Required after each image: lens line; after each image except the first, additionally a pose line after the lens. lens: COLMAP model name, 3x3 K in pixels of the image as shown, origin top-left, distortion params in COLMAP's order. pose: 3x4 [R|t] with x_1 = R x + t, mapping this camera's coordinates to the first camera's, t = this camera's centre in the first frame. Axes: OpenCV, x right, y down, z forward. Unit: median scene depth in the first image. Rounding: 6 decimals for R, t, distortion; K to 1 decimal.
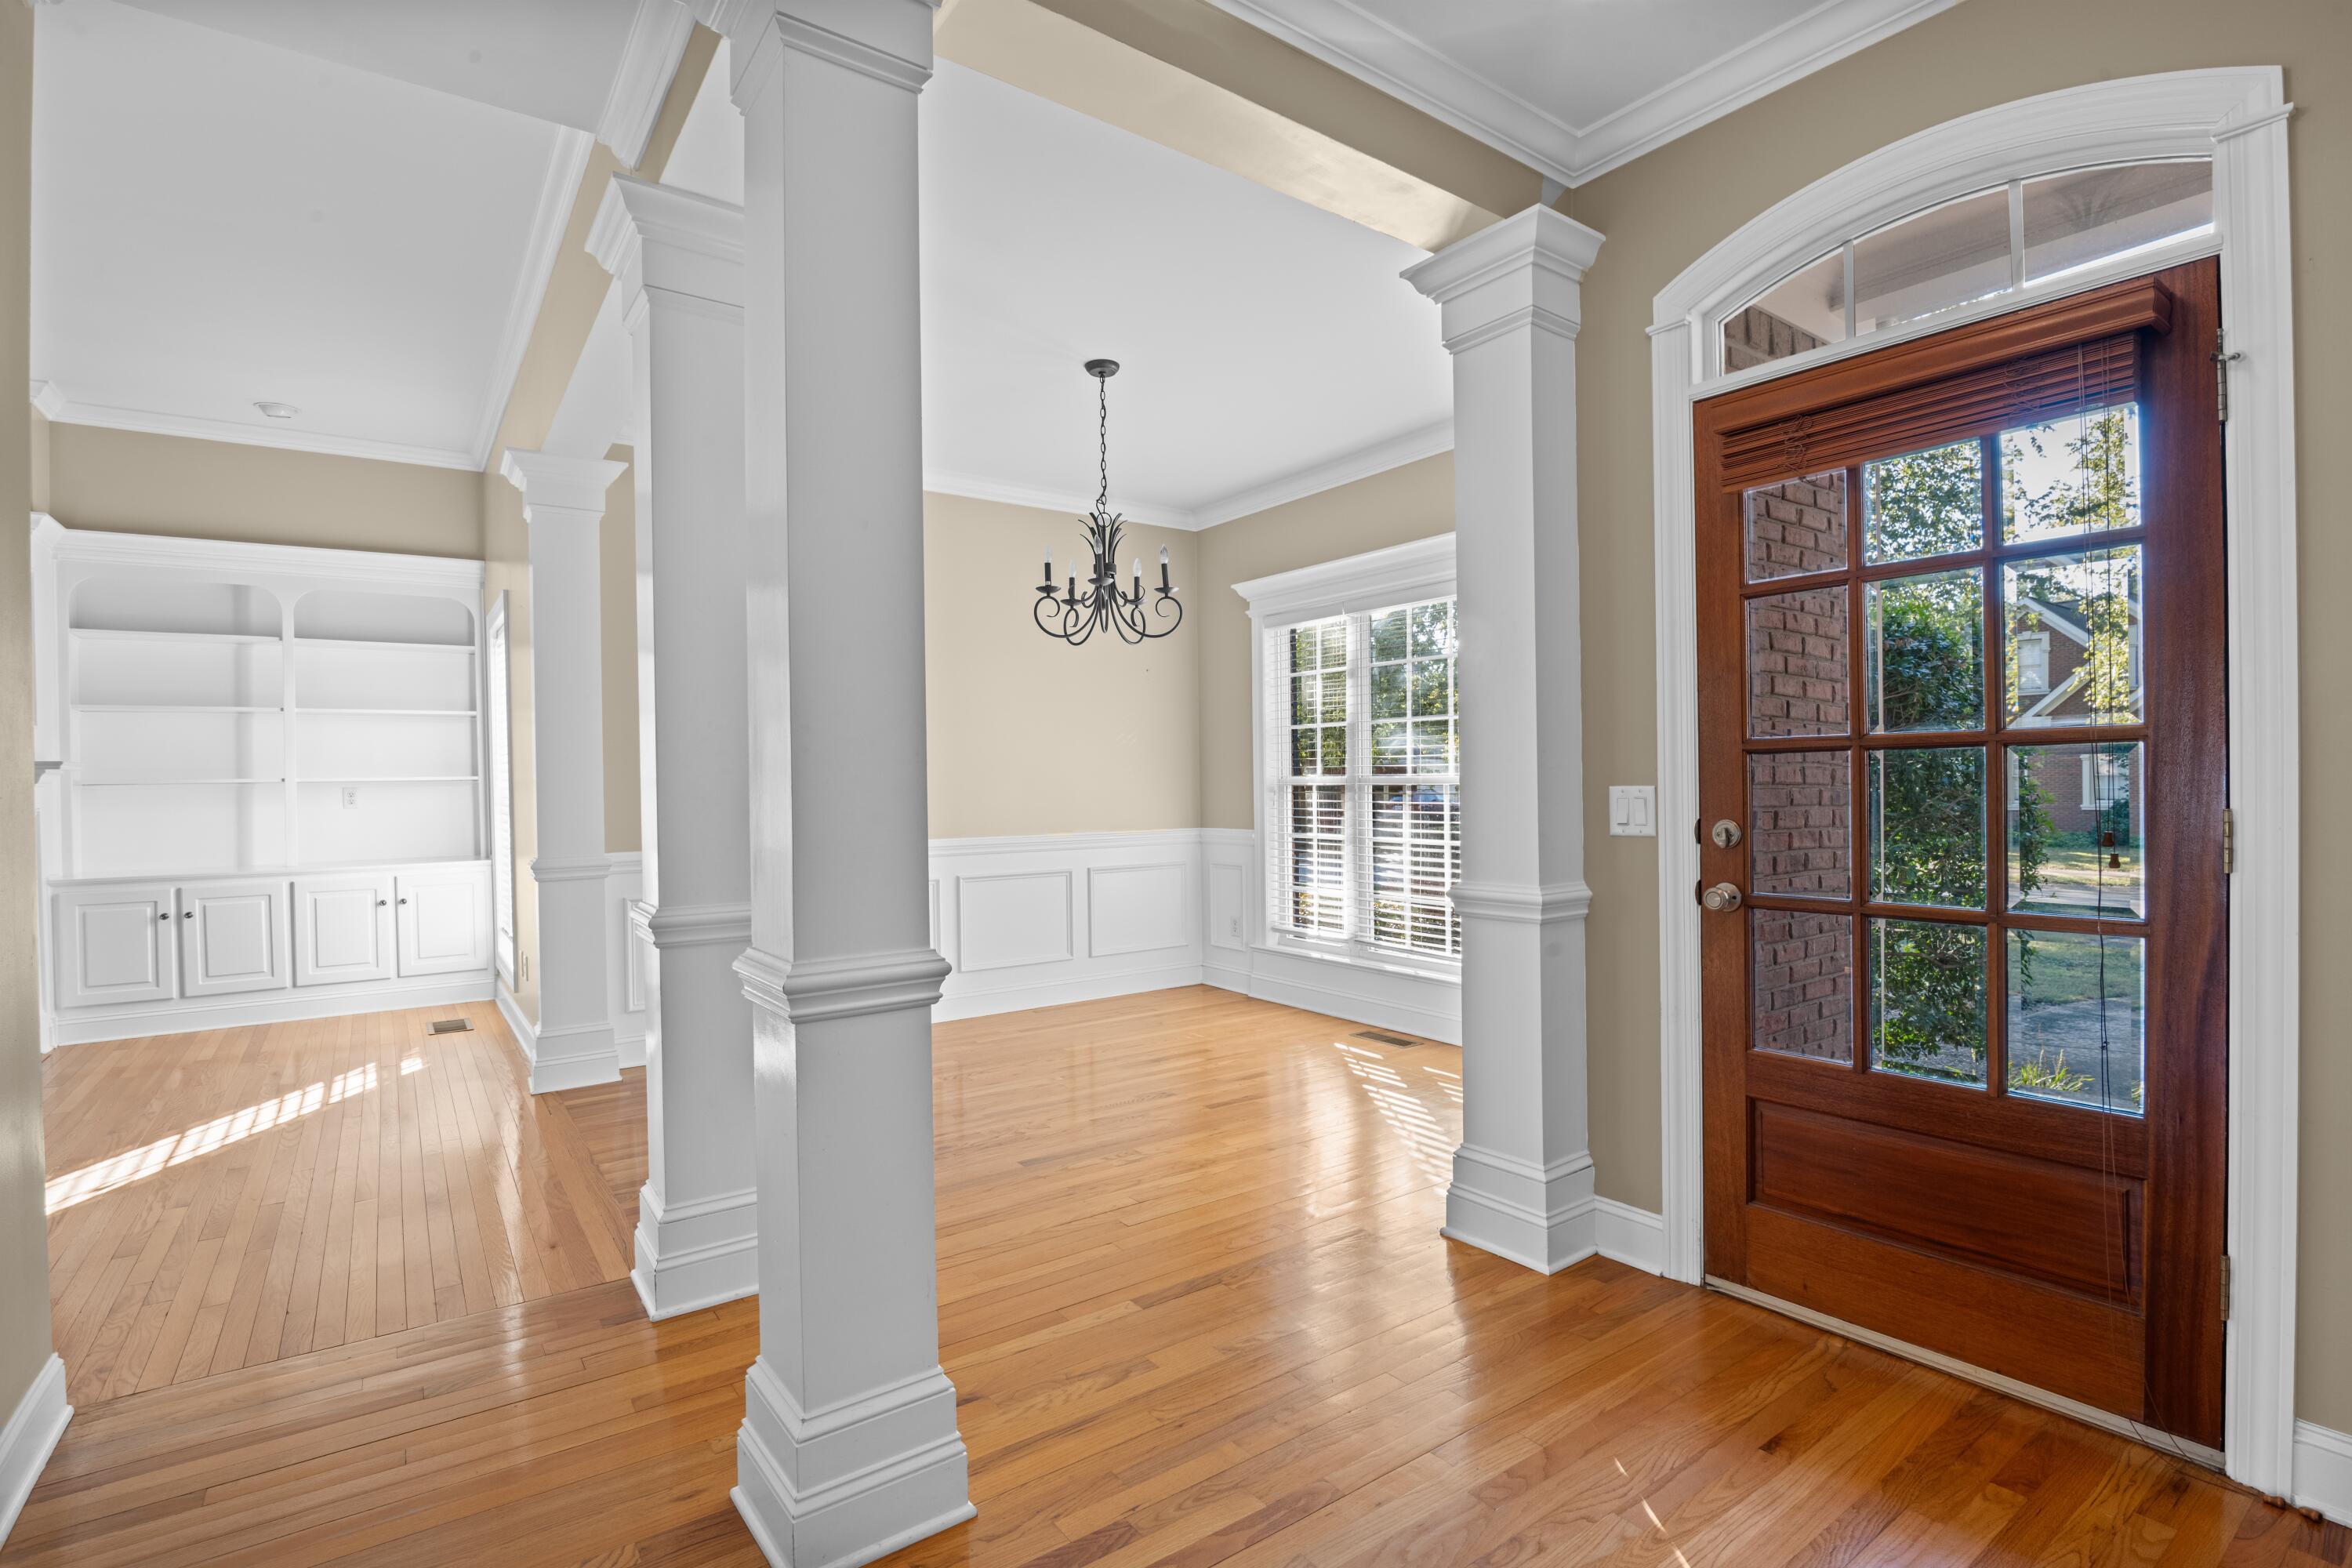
lens RADIAL K [[1119.8, 0, 1178.3], [0, 1119.8, 793.6], [0, 0, 1]] dist [-0.017468, -0.000995]
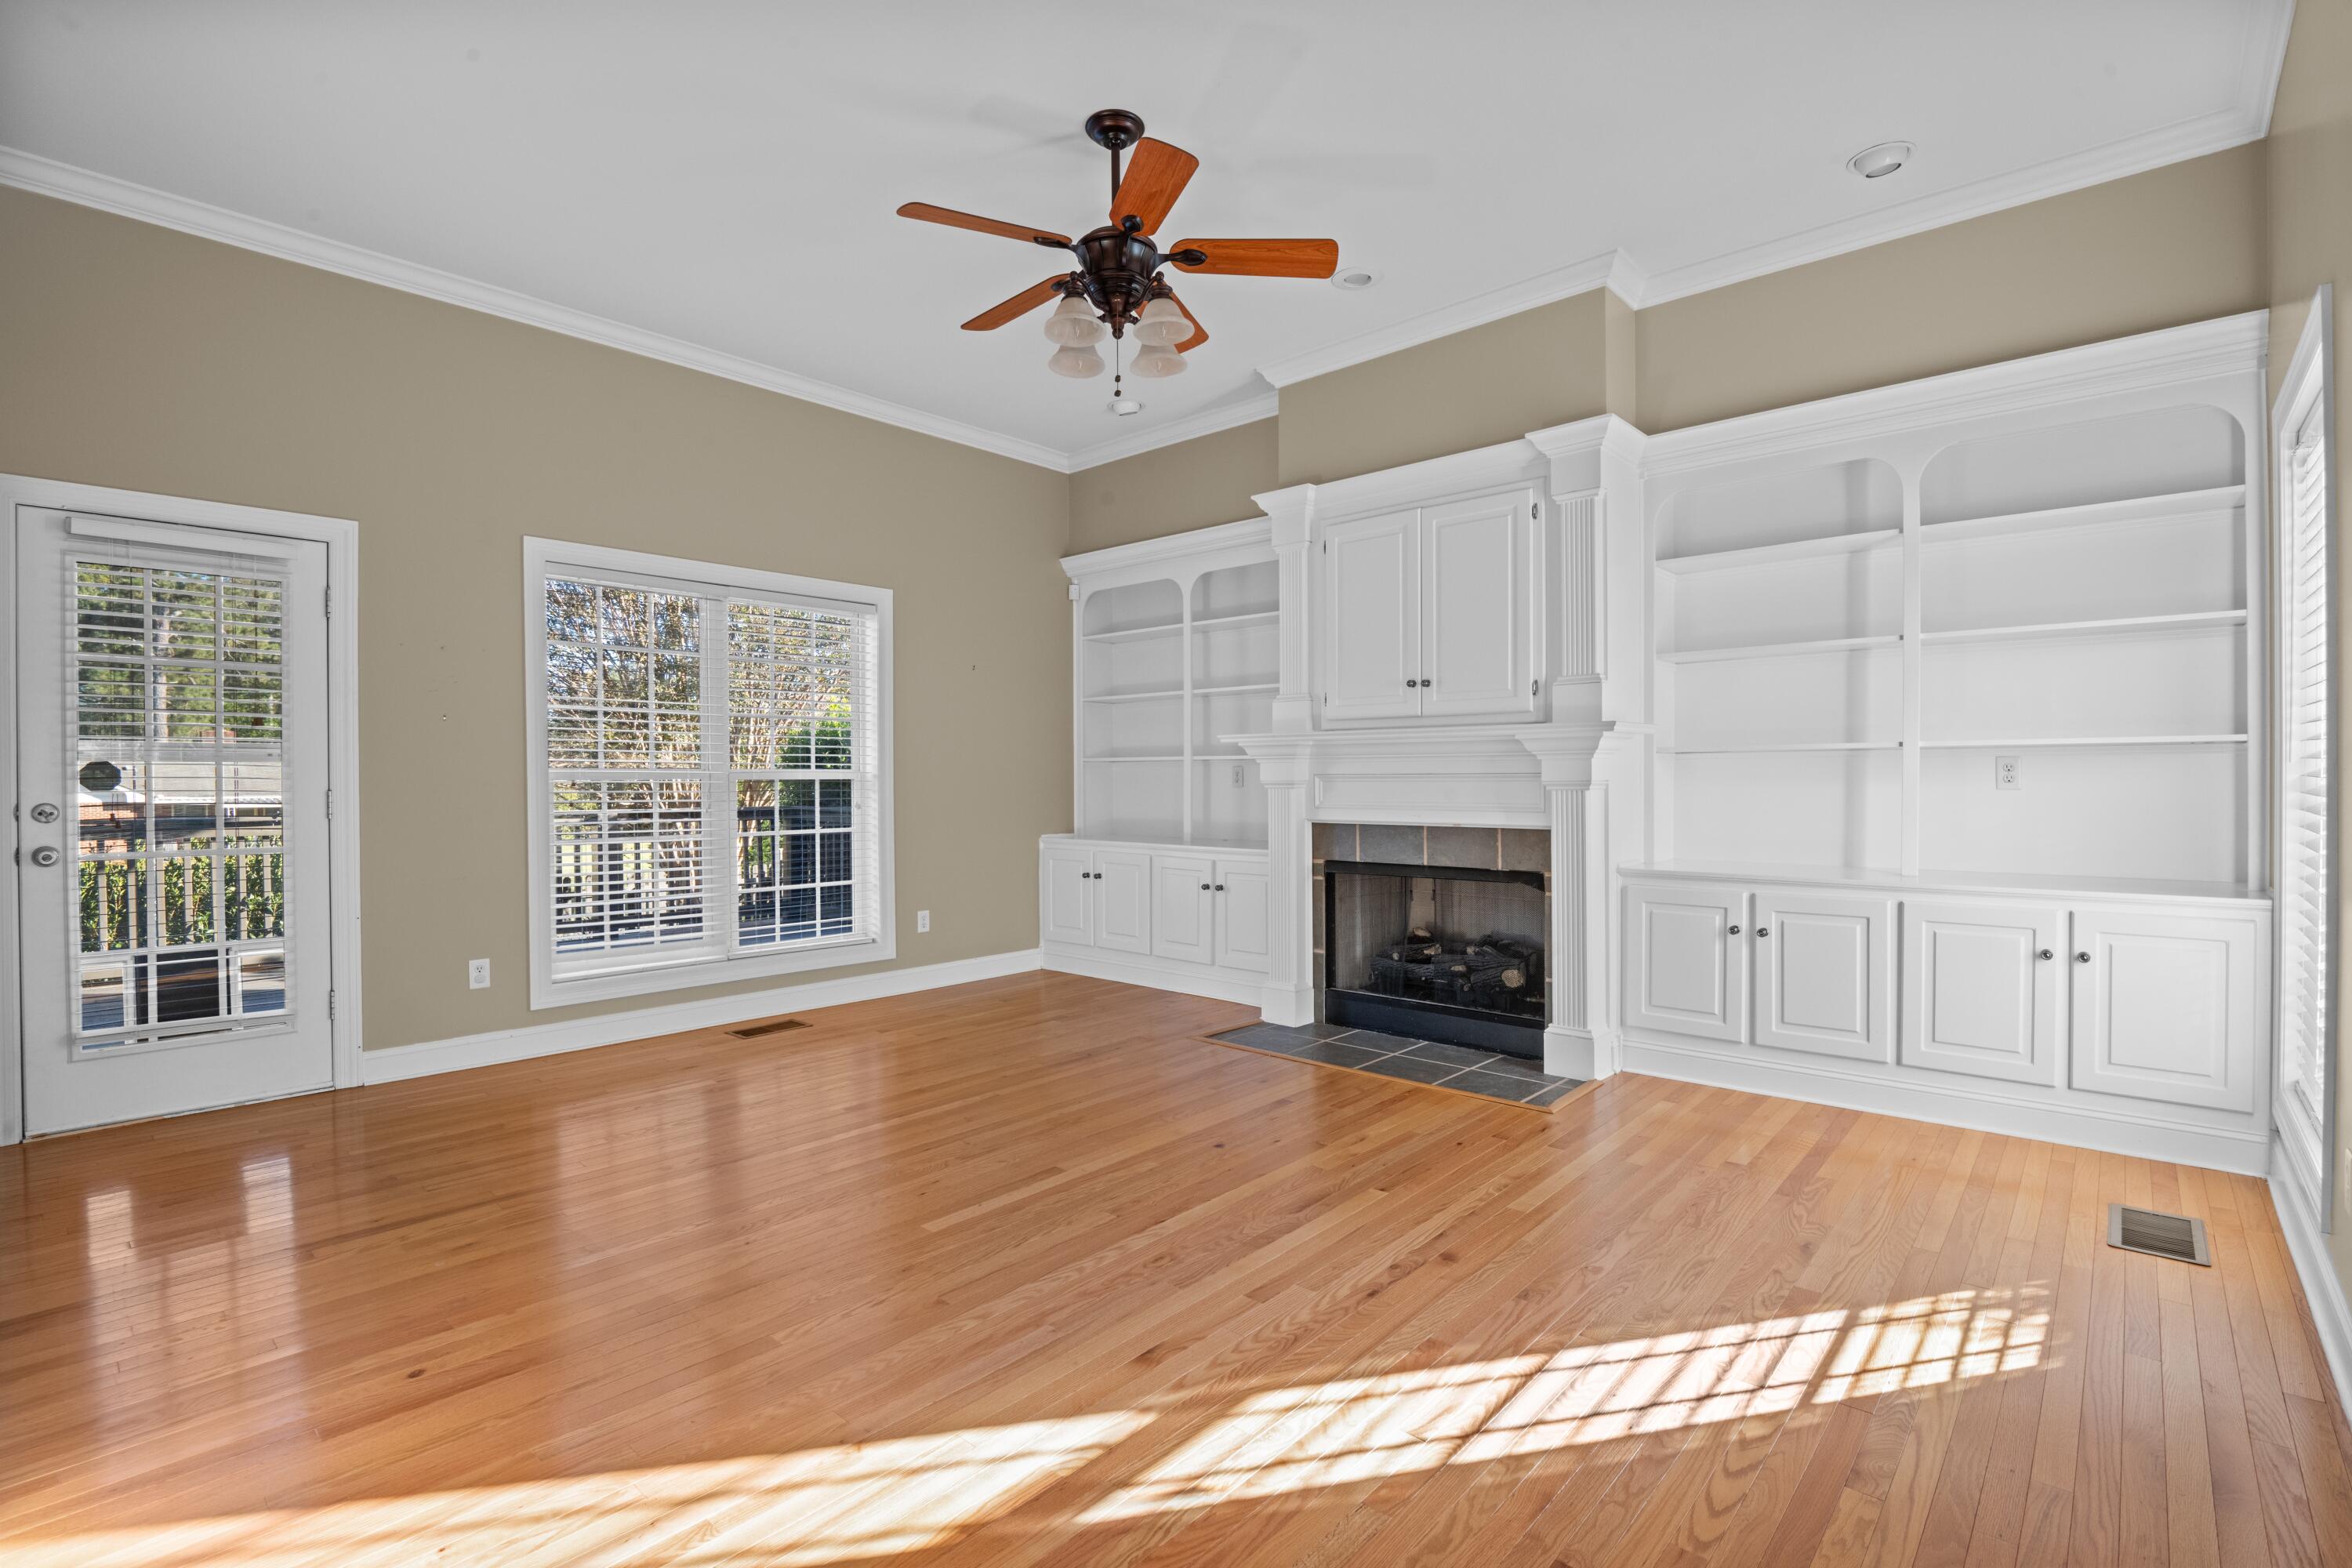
lens RADIAL K [[1082.4, 0, 1175.8], [0, 1082.4, 788.0], [0, 0, 1]] dist [-0.017994, -0.000361]
pose [[0.214042, 0.026510, -0.976465, -0.273766], [-0.009827, 0.999640, 0.024985, 0.001969], [0.976775, 0.004248, 0.214226, 0.439927]]
